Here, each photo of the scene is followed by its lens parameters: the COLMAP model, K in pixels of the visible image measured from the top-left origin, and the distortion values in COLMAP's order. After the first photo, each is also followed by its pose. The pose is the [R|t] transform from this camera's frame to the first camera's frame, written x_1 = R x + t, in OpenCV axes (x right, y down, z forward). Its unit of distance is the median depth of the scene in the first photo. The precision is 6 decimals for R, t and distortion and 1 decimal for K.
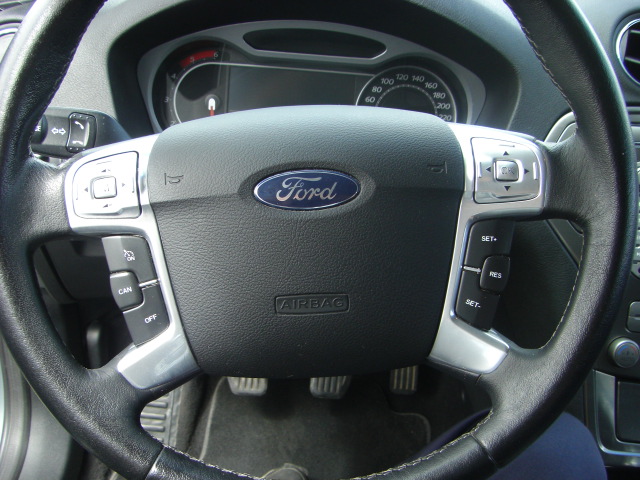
lens RADIAL K [[724.9, 0, 291.4], [0, 724.9, 245.2], [0, 0, 1]] dist [-0.139567, 0.000000]
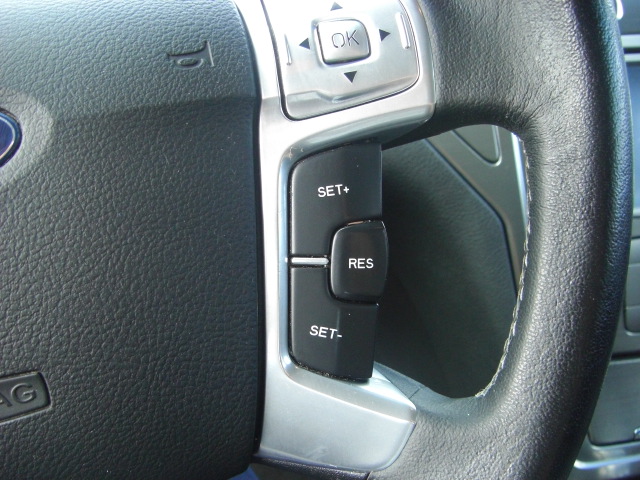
lens RADIAL K [[724.9, 0, 313.9], [0, 724.9, 245.9], [0, 0, 1]] dist [-0.139567, 0.000000]
pose [[0.971605, -0.187614, 0.144170, 0.191213], [0.183076, 0.982103, 0.044242, 0.003353], [-0.149891, -0.016591, 0.988563, 0.541443]]
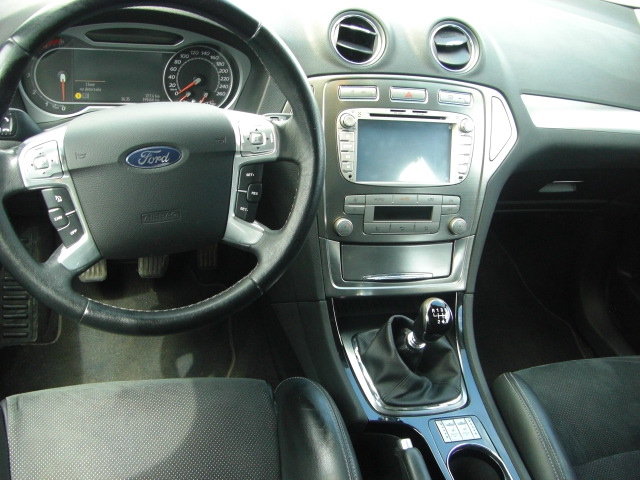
lens RADIAL K [[724.9, 0, 316.2], [0, 724.9, 240.1], [0, 0, 1]] dist [-0.139567, 0.000000]
pose [[0.947871, -0.094335, 0.304371, -0.164644], [0.048617, 0.986805, 0.154440, -0.128962], [-0.314924, -0.131591, 0.939950, -0.910805]]
